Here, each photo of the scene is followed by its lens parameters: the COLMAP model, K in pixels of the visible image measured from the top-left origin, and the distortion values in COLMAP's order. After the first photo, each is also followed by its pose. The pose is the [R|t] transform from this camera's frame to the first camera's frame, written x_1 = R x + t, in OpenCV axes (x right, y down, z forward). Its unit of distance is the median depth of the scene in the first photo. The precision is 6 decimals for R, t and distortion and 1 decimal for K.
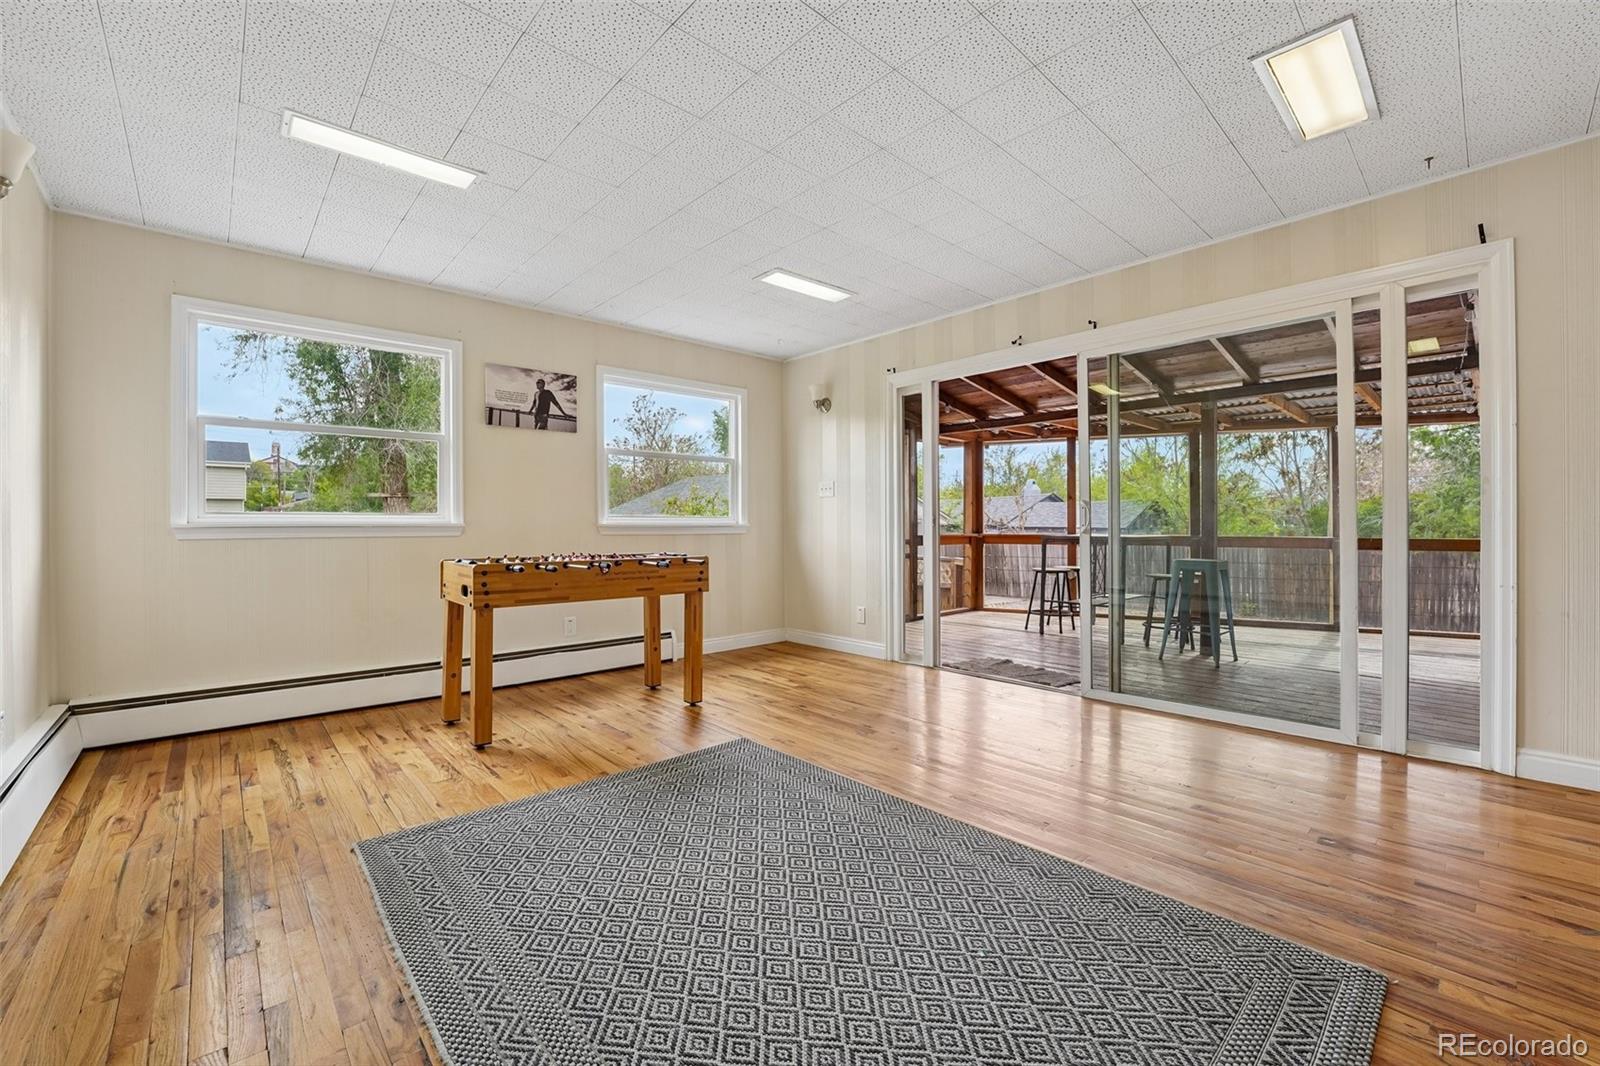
lens RADIAL K [[656.6, 0, 793.0], [0, 656.6, 527.8], [0, 0, 1]] dist [-0.020269, 0.000595]
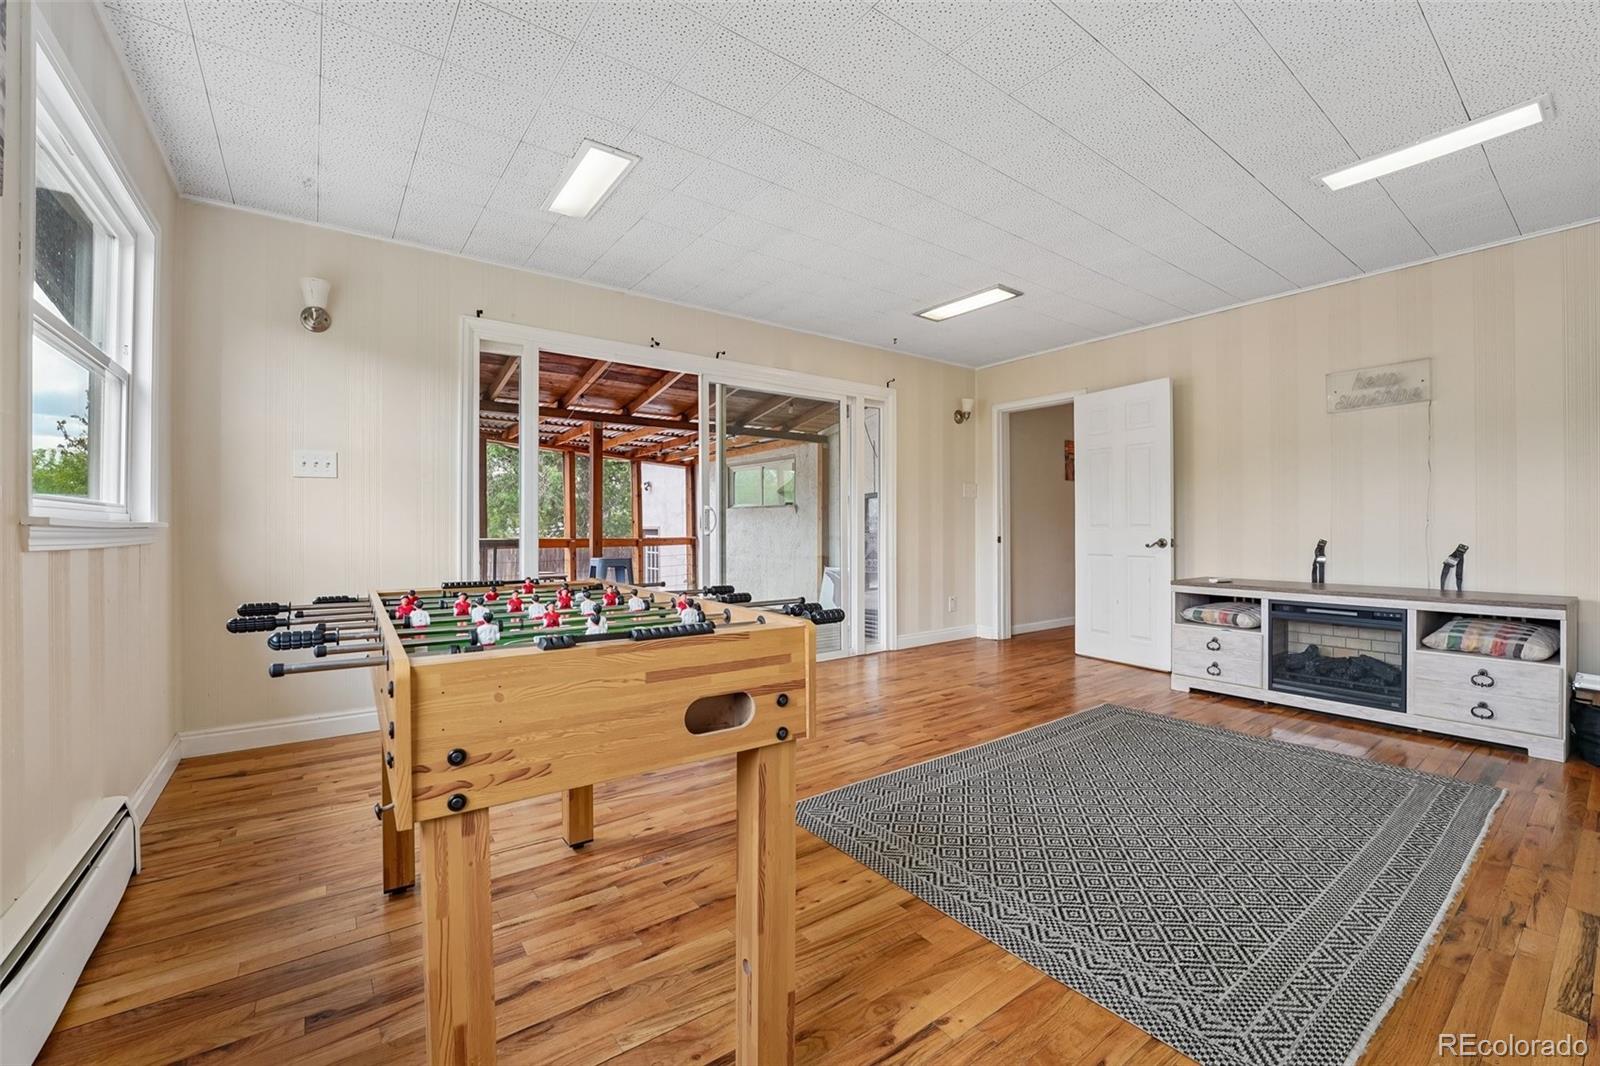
lens RADIAL K [[656.6, 0, 793.0], [0, 656.6, 527.8], [0, 0, 1]] dist [-0.020269, 0.000595]
pose [[0.104418, 0.003568, 0.994527, -0.621061], [0.003438, 0.999986, -0.003949, 0.001017], [-0.994528, 0.003831, 0.104404, 0.681950]]
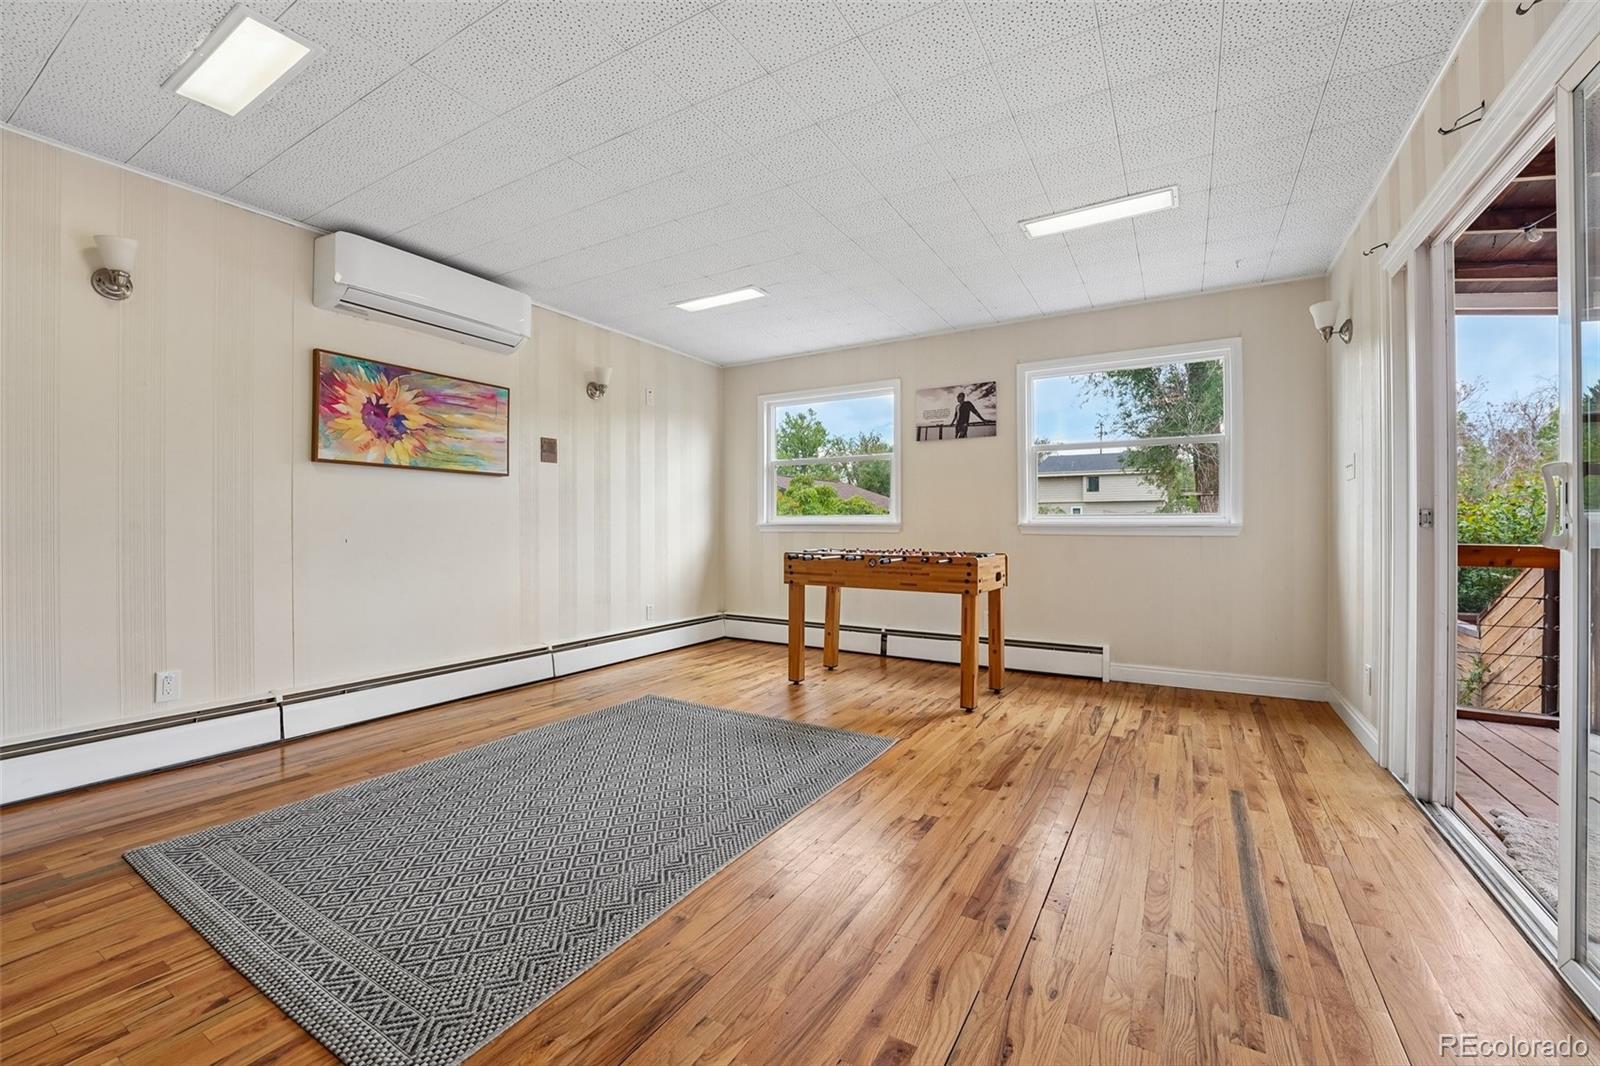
lens RADIAL K [[656.6, 0, 793.0], [0, 656.6, 527.8], [0, 0, 1]] dist [-0.020269, 0.000595]
pose [[0.287610, 0.006554, -0.957725, 0.625816], [-0.004770, 0.999974, 0.005410, -0.003062], [0.957736, 0.003012, 0.287634, 0.426052]]
